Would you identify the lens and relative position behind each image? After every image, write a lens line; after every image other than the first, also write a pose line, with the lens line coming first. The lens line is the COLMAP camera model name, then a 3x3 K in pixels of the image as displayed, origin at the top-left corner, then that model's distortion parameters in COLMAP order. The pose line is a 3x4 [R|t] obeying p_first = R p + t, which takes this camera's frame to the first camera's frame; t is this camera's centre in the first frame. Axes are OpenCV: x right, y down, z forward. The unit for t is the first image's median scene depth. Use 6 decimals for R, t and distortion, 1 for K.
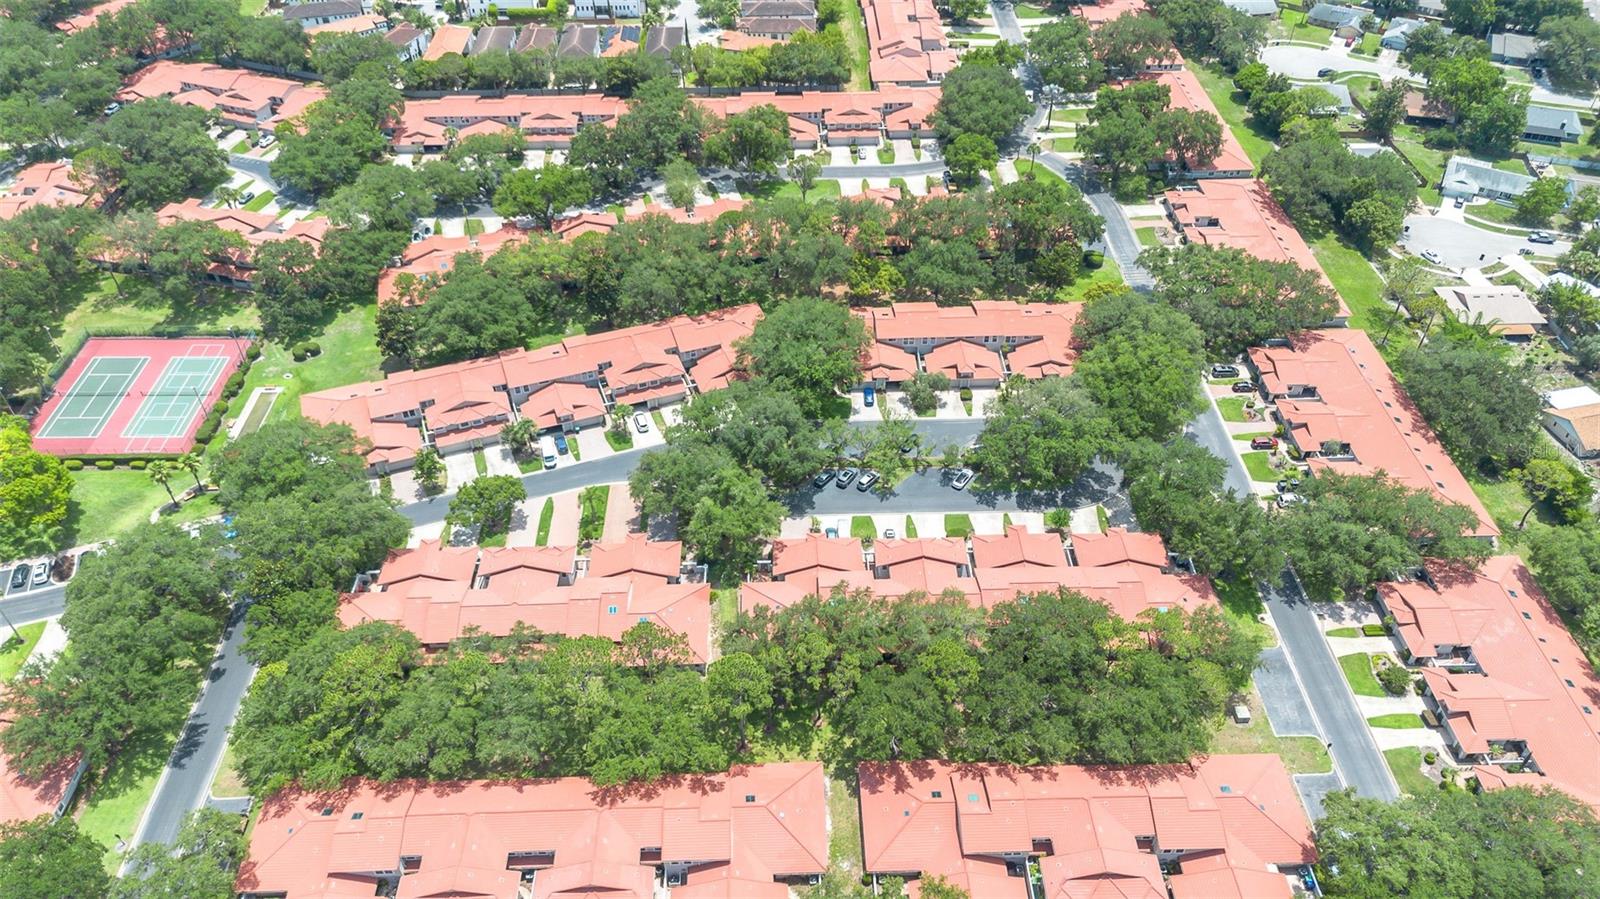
lens RADIAL K [[1131.9, 0, 800.0], [0, 1131.9, 449.5], [0, 0, 1]] dist [0.074296, -0.073036]
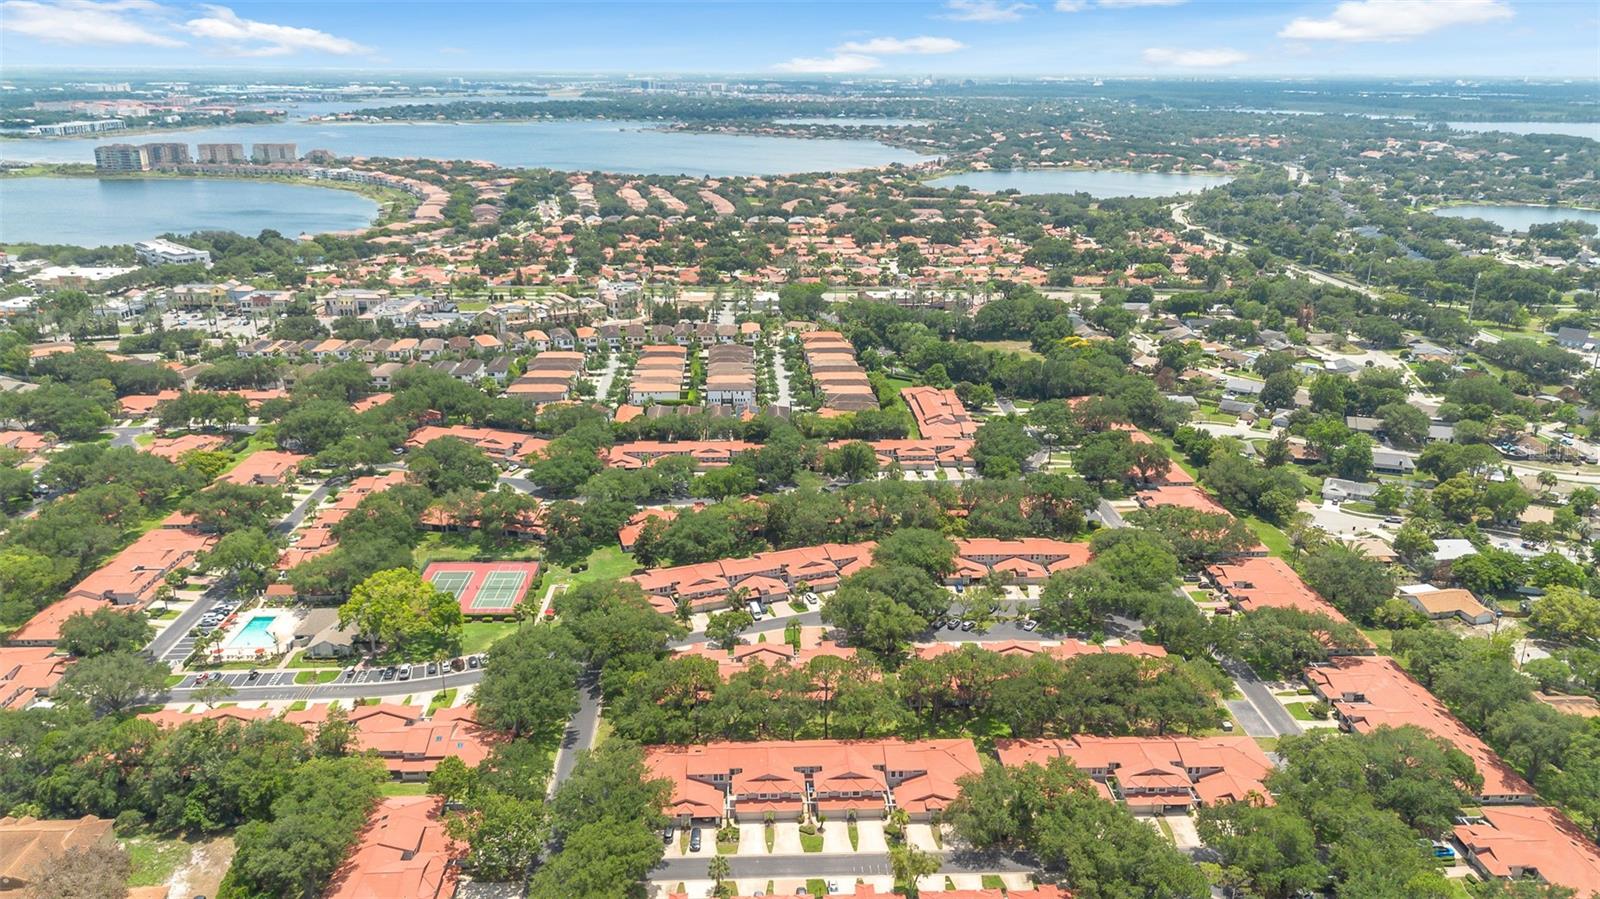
lens RADIAL K [[1131.9, 0, 800.0], [0, 1131.9, 449.5], [0, 0, 1]] dist [0.074296, -0.073036]
pose [[0.999715, 0.005339, 0.023261, -0.174898], [0.004266, 0.918979, -0.394283, 0.354093], [-0.023481, 0.394270, 0.918695, -0.424955]]
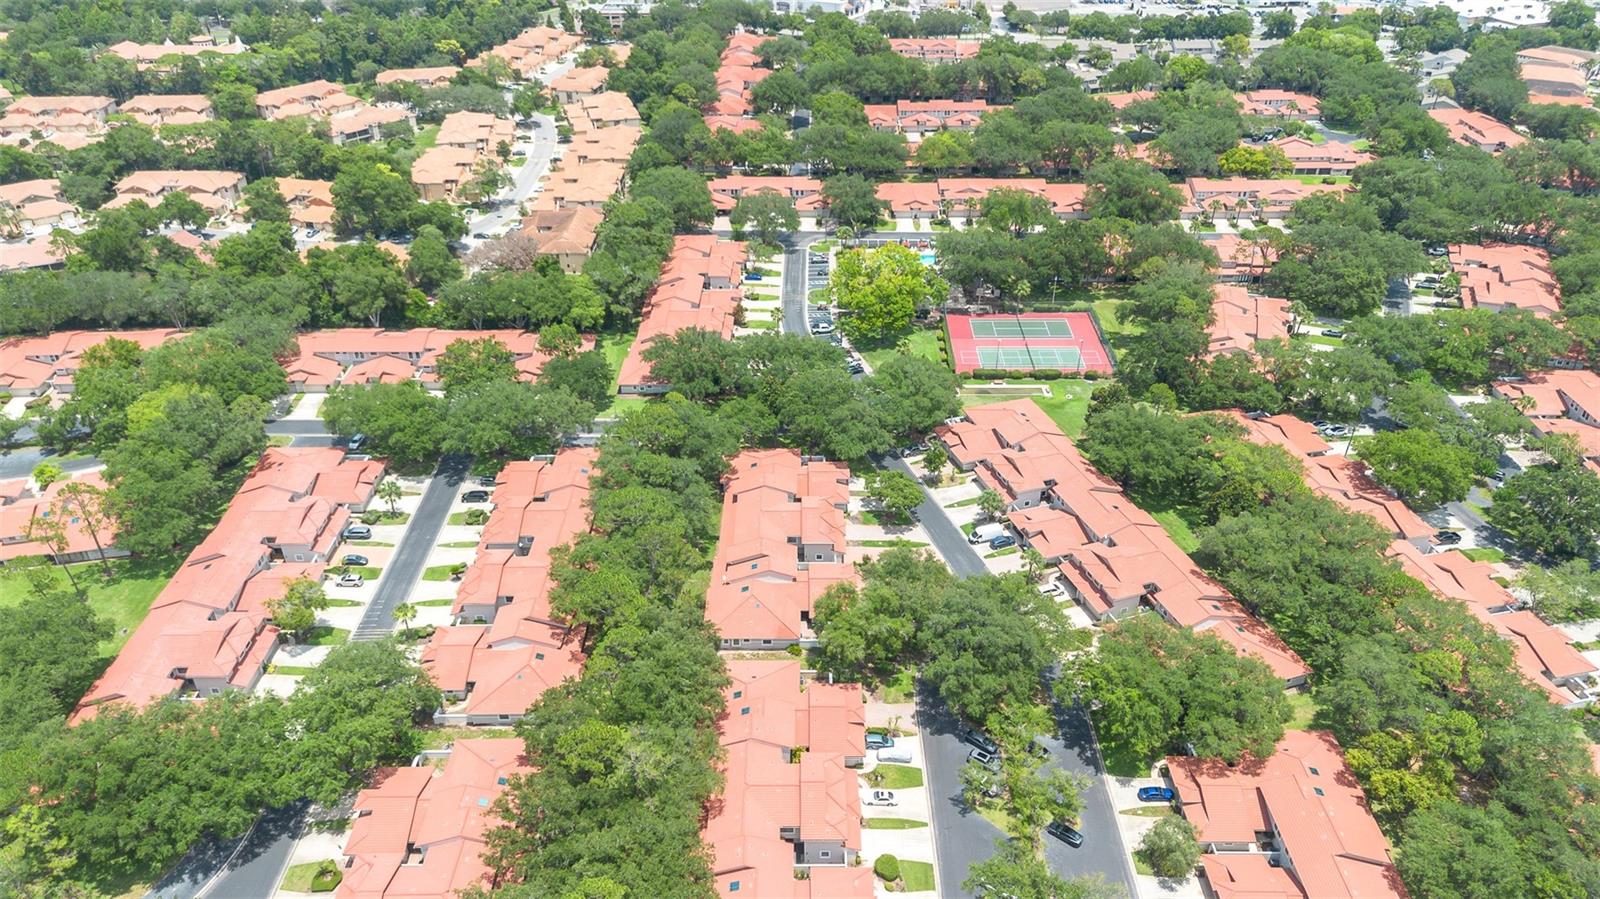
lens RADIAL K [[1131.9, 0, 800.0], [0, 1131.9, 449.5], [0, 0, 1]] dist [0.074296, -0.073036]
pose [[-0.050700, 0.521238, -0.851904, 0.522331], [-0.647421, 0.632342, 0.425429, -0.315277], [0.760445, 0.573110, 0.305400, 0.444127]]
